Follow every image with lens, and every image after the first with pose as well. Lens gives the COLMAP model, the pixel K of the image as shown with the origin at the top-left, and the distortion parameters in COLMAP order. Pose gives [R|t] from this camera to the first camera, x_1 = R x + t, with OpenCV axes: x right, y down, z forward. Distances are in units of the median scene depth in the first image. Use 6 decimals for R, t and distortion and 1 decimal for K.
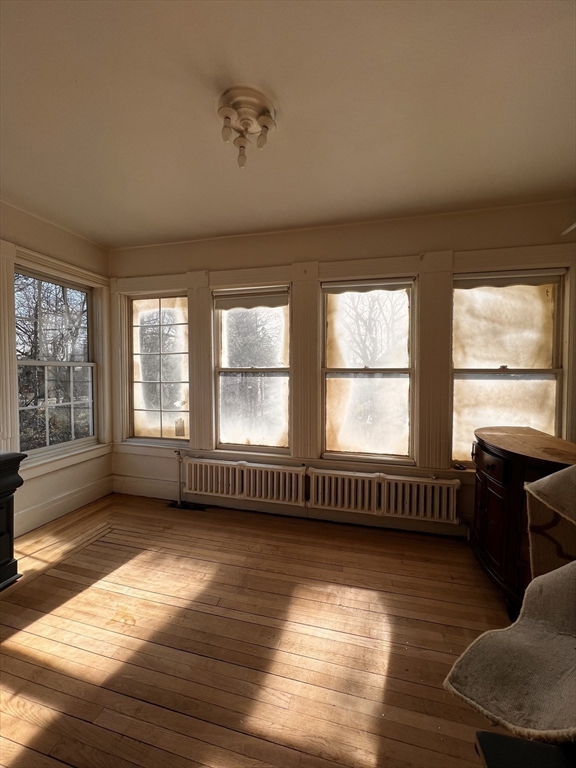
lens RADIAL K [[308.0, 0, 289.3], [0, 308.0, 380.8], [0, 0, 1]] dist [-0.000816, -0.000016]
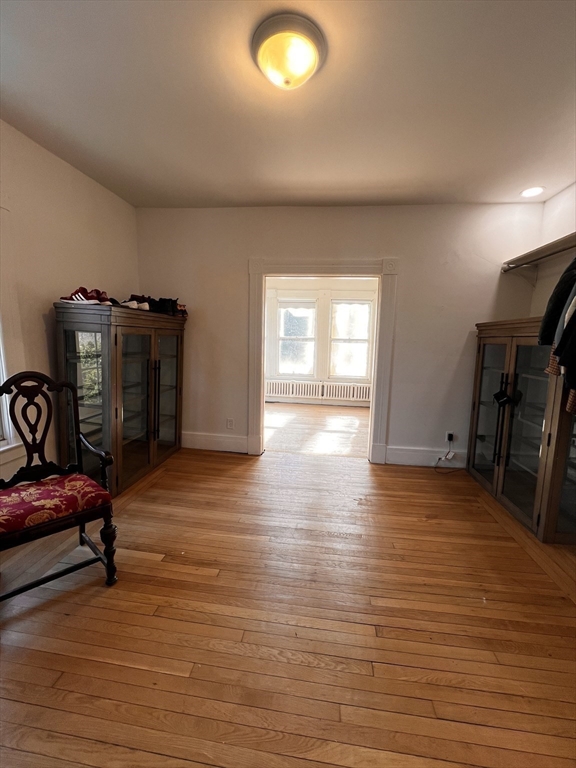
lens RADIAL K [[308.0, 0, 286.4], [0, 308.0, 384.6], [0, 0, 1]] dist [-0.000816, -0.000016]
pose [[0.991751, 0.000557, 0.128179, -0.489114], [-0.016006, 0.992702, 0.119529, 0.029785], [-0.127177, -0.120595, 0.984522, -1.183988]]
